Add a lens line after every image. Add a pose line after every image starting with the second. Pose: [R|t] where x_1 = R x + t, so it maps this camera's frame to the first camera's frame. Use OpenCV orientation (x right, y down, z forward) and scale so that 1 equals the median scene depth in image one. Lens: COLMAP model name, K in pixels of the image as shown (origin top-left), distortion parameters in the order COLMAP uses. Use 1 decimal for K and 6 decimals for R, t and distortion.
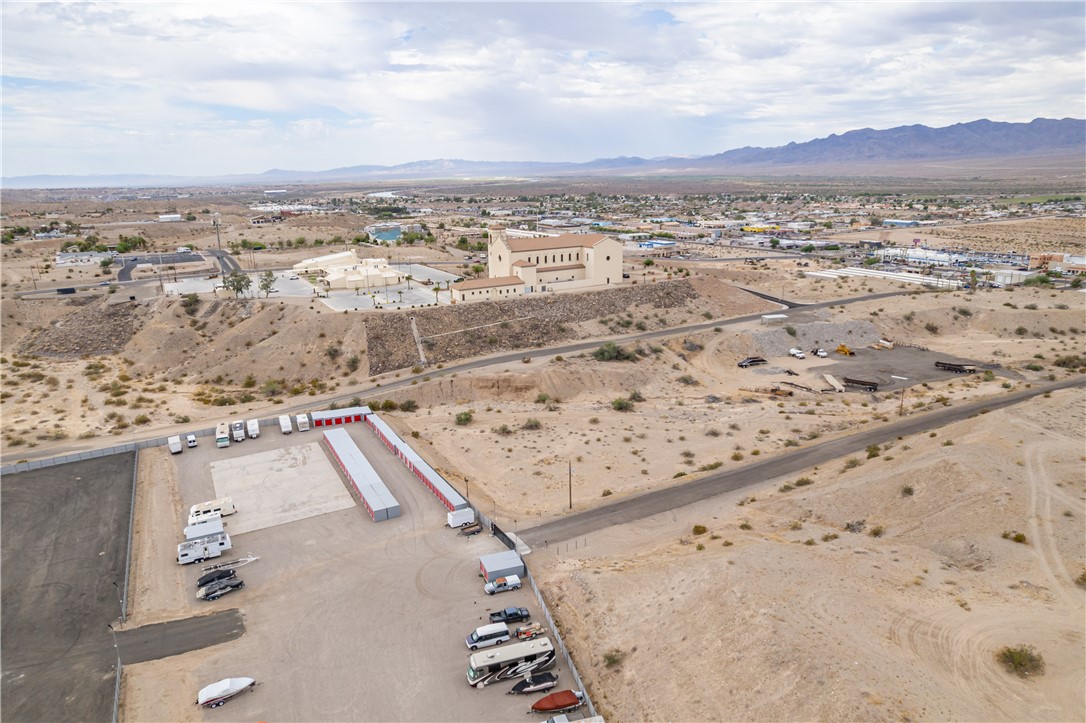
lens RADIAL K [[695.6, 0, 544.3], [0, 695.6, 360.6], [0, 0, 1]] dist [-0.078015, 0.071947]
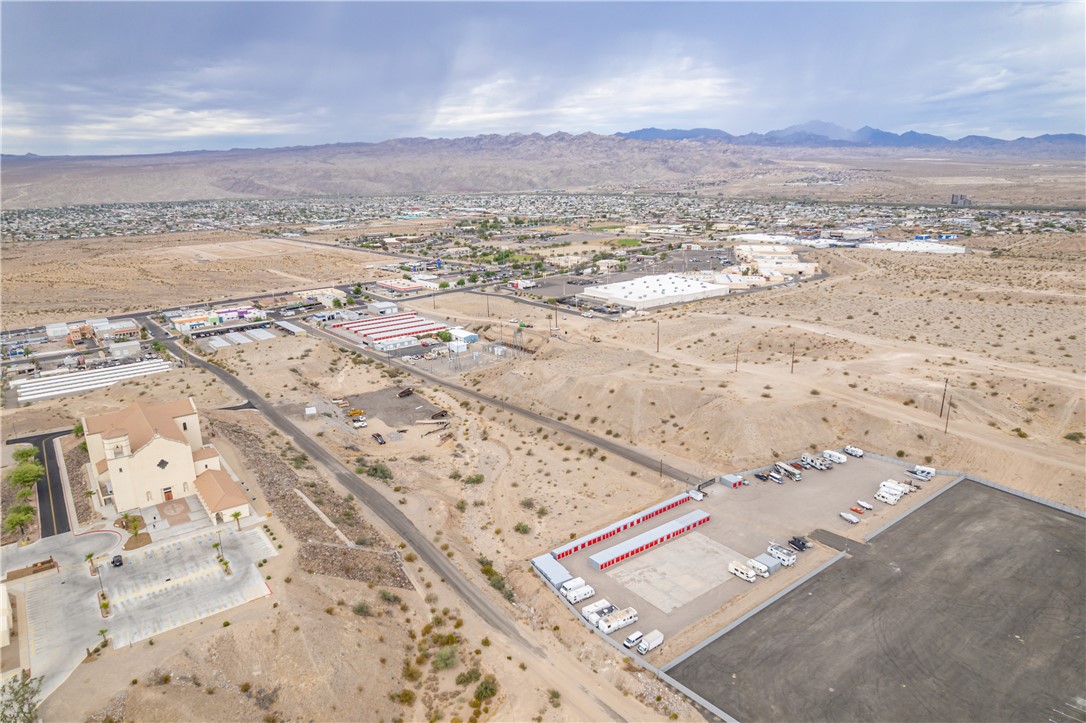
lens RADIAL K [[693.3, 0, 544.7], [0, 693.3, 366.4], [0, 0, 1]] dist [-0.077109, 0.071554]
pose [[-0.142149, -0.249480, 0.957890, -1.066094], [0.282576, 0.917219, 0.280821, -0.446087], [-0.948654, 0.310595, -0.059884, 0.831302]]
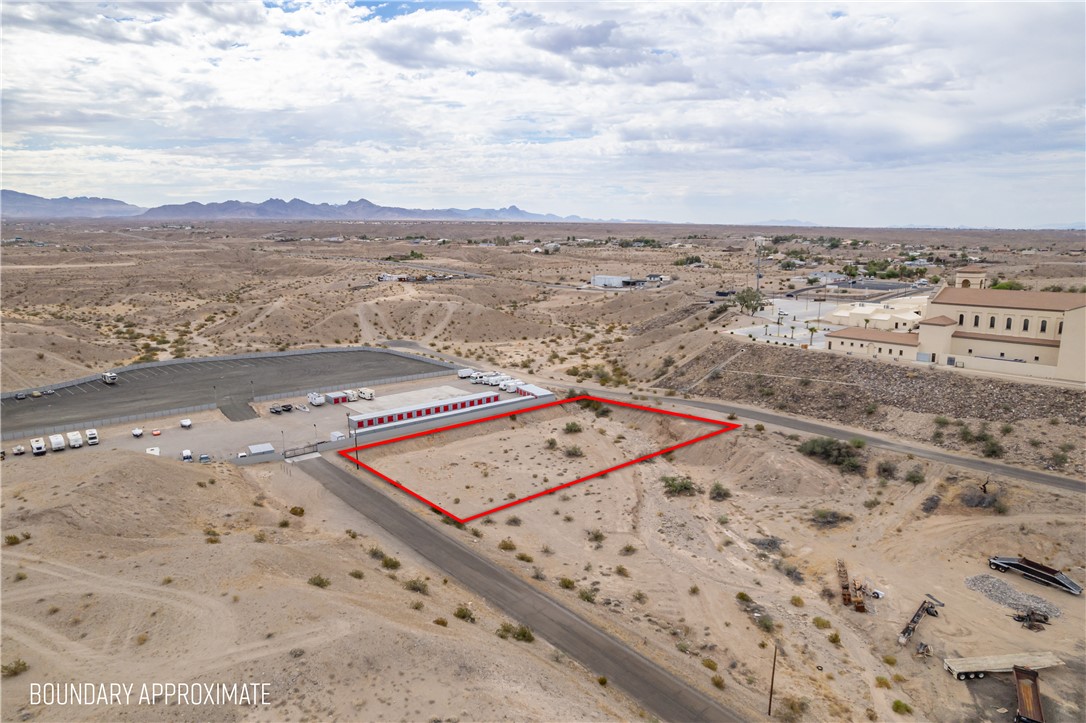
lens RADIAL K [[695.6, 0, 544.3], [0, 695.6, 360.6], [0, 0, 1]] dist [-0.078015, 0.071947]
pose [[0.183747, 0.198478, -0.962727, 0.737638], [-0.253110, 0.955931, 0.148768, -0.134588], [0.949827, 0.216340, 0.225886, 0.621593]]
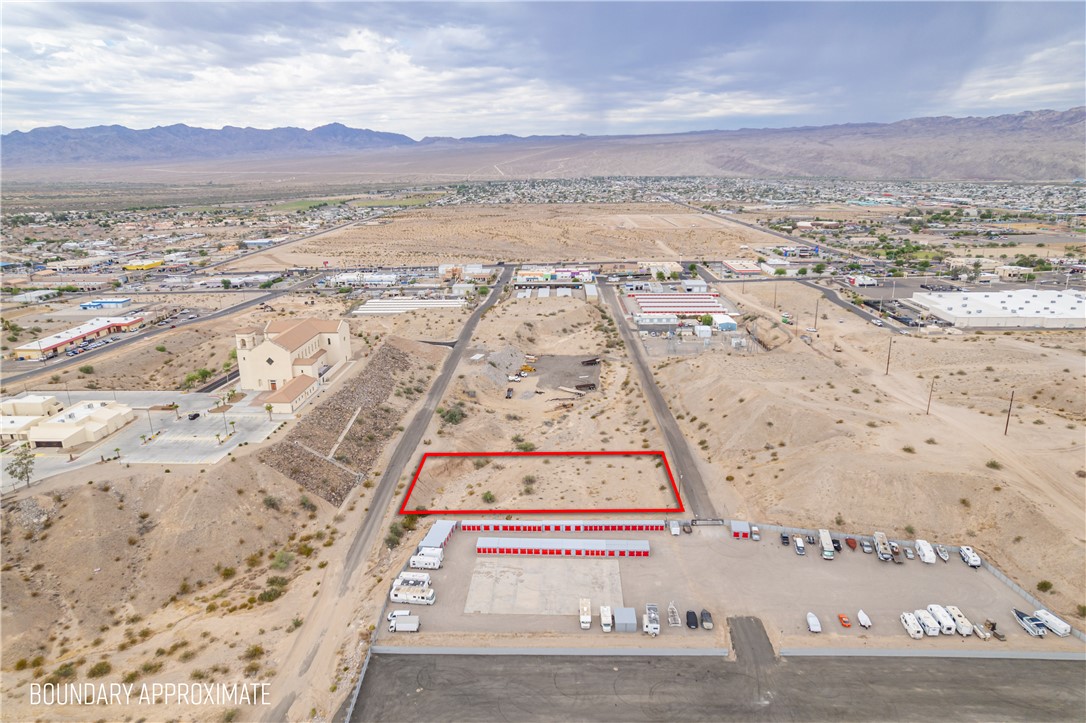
lens RADIAL K [[693.3, 0, 544.7], [0, 693.3, 366.4], [0, 0, 1]] dist [-0.077109, 0.071554]
pose [[0.516818, -0.233081, 0.823755, -0.886288], [0.225838, 0.965258, 0.131430, -0.241255], [-0.825770, 0.118109, 0.551501, 0.196351]]
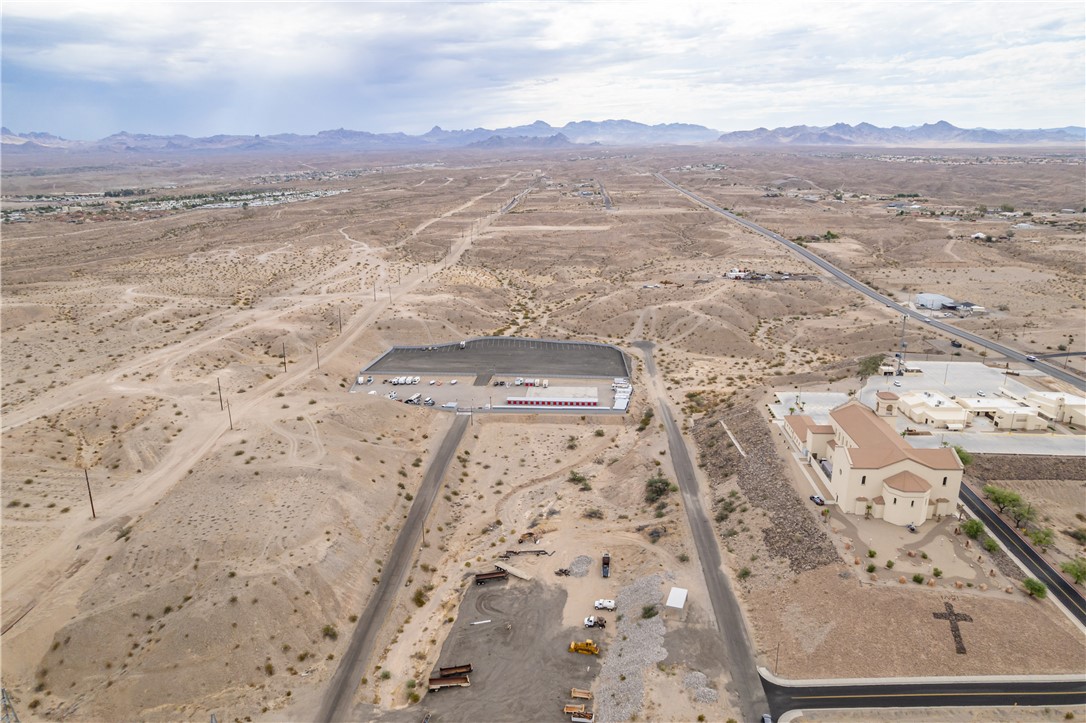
lens RADIAL K [[697.3, 0, 544.3], [0, 697.3, 358.5], [0, 0, 1]] dist [-0.077037, 0.068272]
pose [[-0.550211, 0.257033, -0.794482, 1.149300], [-0.197394, 0.884444, 0.422840, -0.701630], [0.811359, 0.389477, -0.435894, 1.386453]]
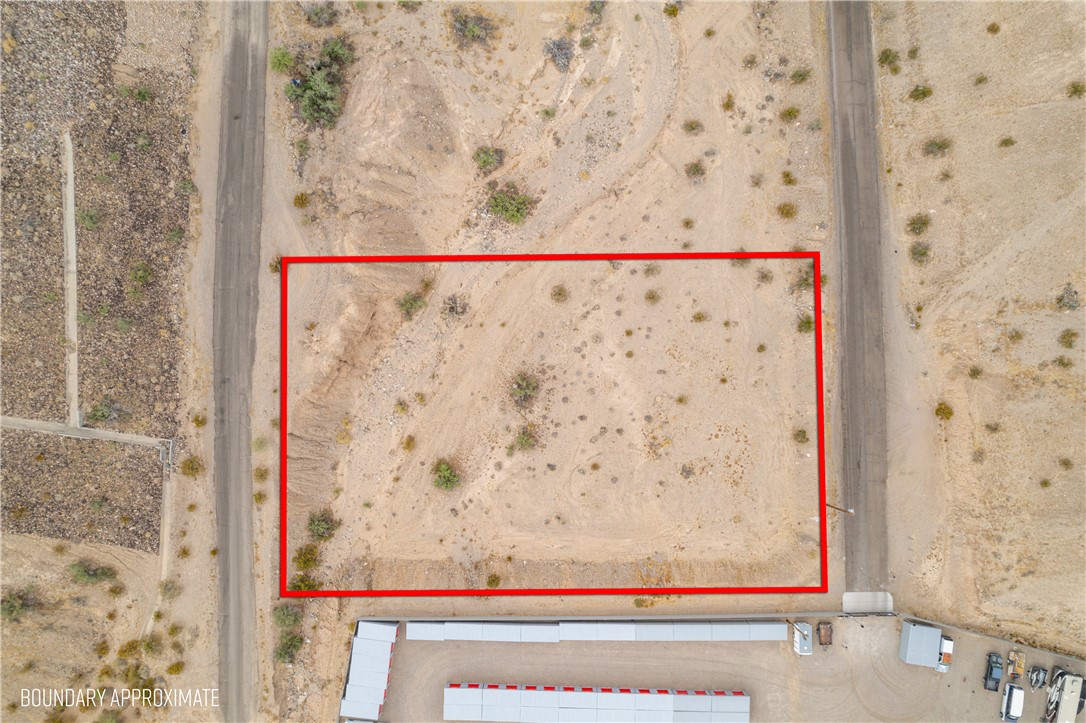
lens RADIAL K [[693.3, 0, 544.7], [0, 693.3, 366.4], [0, 0, 1]] dist [-0.077109, 0.071554]
pose [[0.500296, -0.863187, 0.067921, -0.027927], [0.214997, 0.199830, 0.955952, -0.429293], [-0.838738, -0.463656, 0.285557, 0.703792]]
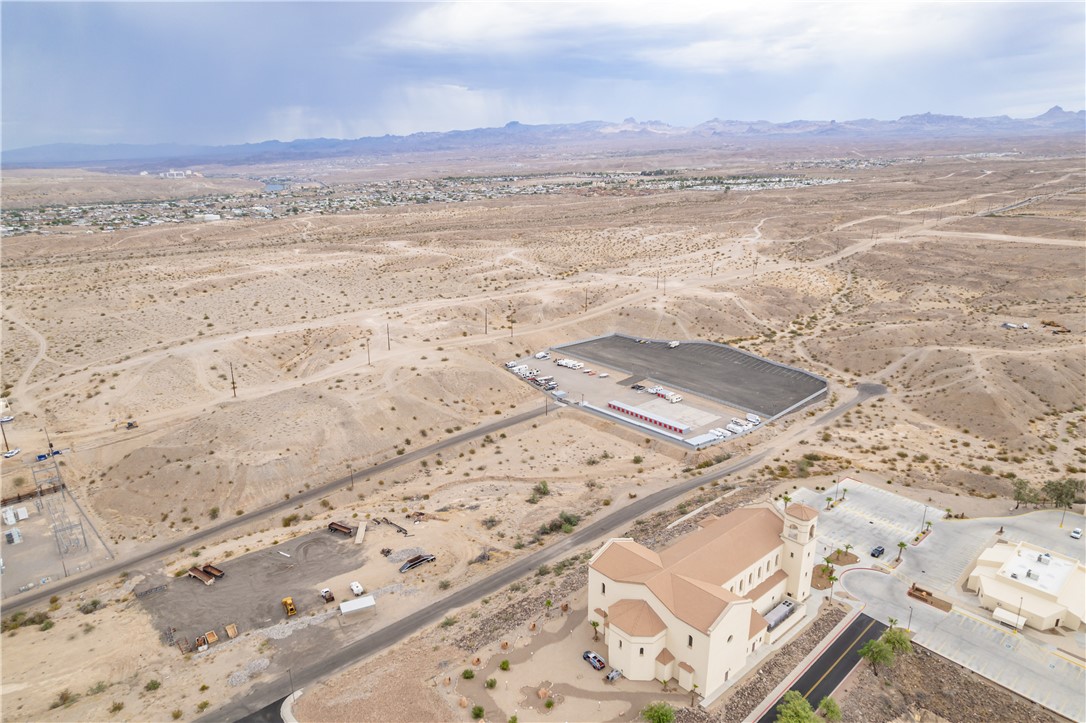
lens RADIAL K [[695.6, 0, 544.3], [0, 695.6, 360.6], [0, 0, 1]] dist [-0.078015, 0.071947]
pose [[-0.976084, 0.090911, -0.197470, 0.331805], [-0.028383, 0.847290, 0.530372, -0.817059], [0.215531, 0.523293, -0.824446, 1.868881]]
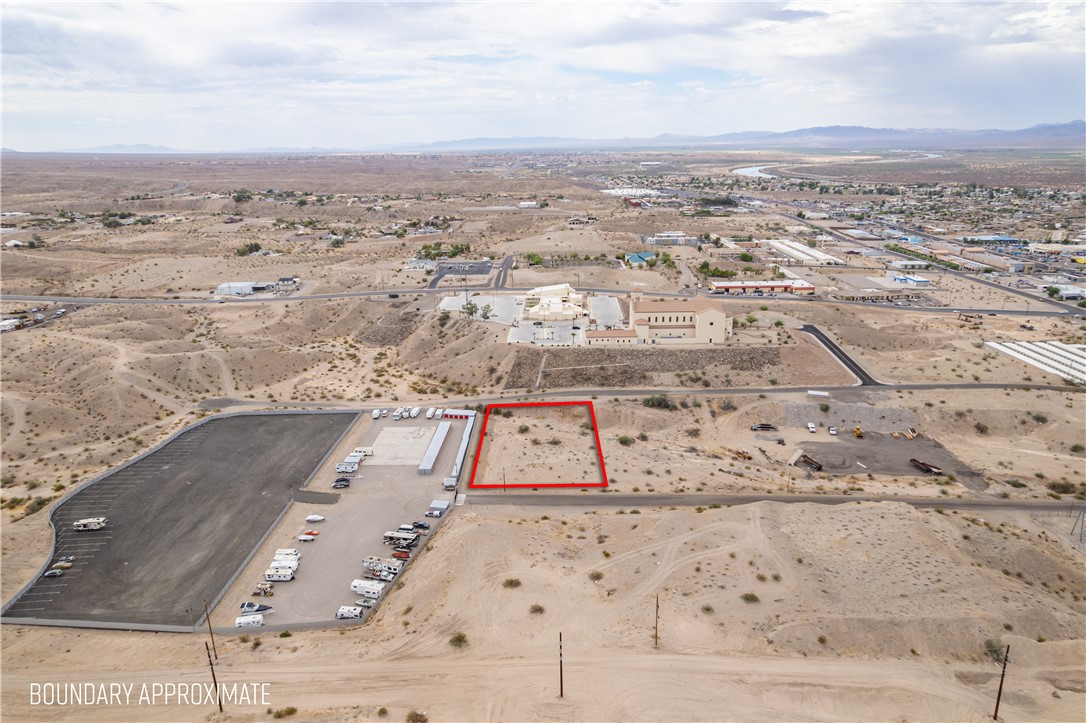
lens RADIAL K [[697.3, 0, 544.3], [0, 697.3, 358.5], [0, 0, 1]] dist [-0.077037, 0.068272]
pose [[0.862053, 0.154915, -0.482562, 0.624365], [-0.133280, 0.987920, 0.079055, -0.196930], [0.488979, -0.003834, 0.872287, -0.385487]]
